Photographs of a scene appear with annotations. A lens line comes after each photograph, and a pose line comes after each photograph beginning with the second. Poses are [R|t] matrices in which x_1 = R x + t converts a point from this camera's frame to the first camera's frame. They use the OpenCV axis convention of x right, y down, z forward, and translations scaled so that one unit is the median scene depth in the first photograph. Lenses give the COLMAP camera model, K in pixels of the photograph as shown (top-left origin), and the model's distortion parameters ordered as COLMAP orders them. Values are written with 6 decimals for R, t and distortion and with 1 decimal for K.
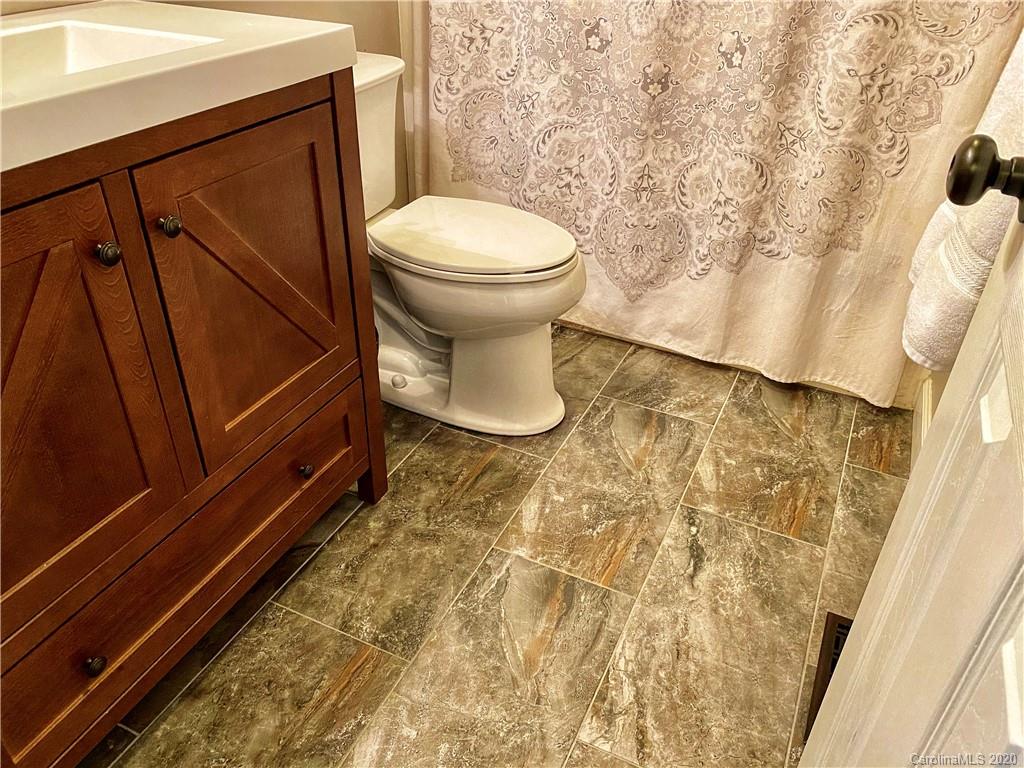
lens RADIAL K [[782.5, 0, 513.9], [0, 782.5, 386.5], [0, 0, 1]] dist [0.006316, -0.018856]
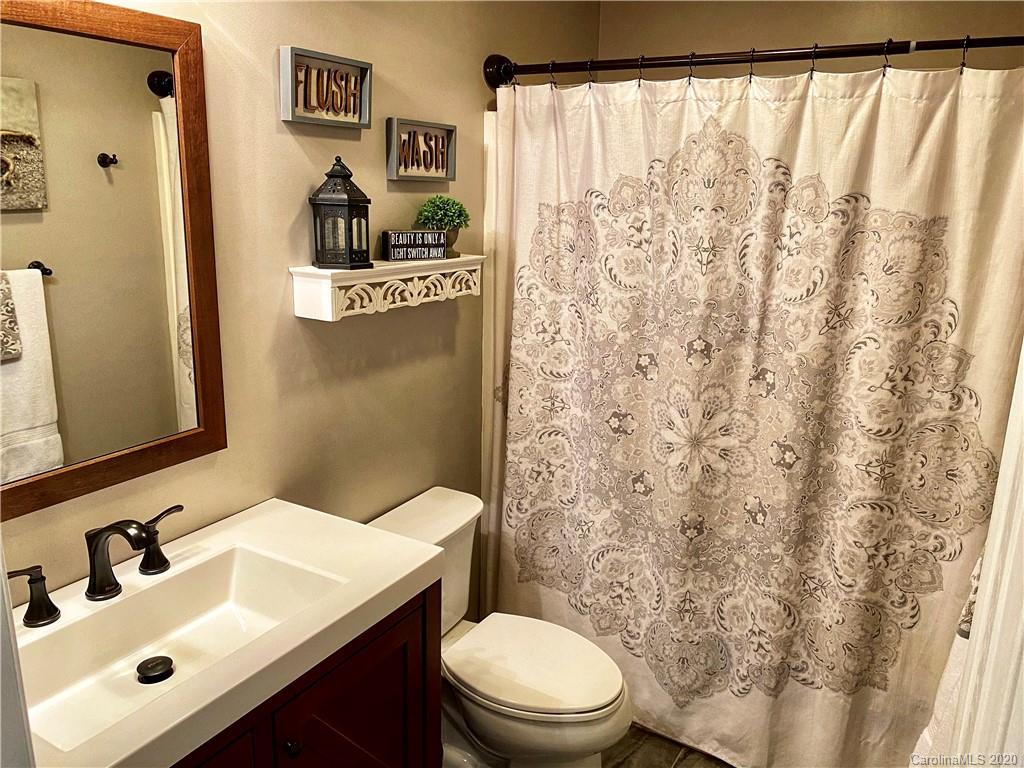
lens RADIAL K [[782.5, 0, 507.3], [0, 782.5, 380.3], [0, 0, 1]] dist [0.006316, -0.018856]
pose [[0.994723, 0.016436, -0.101270, 0.018808], [-0.049371, 0.941961, -0.332071, -0.184801], [0.089935, 0.335319, 0.937802, -0.201949]]
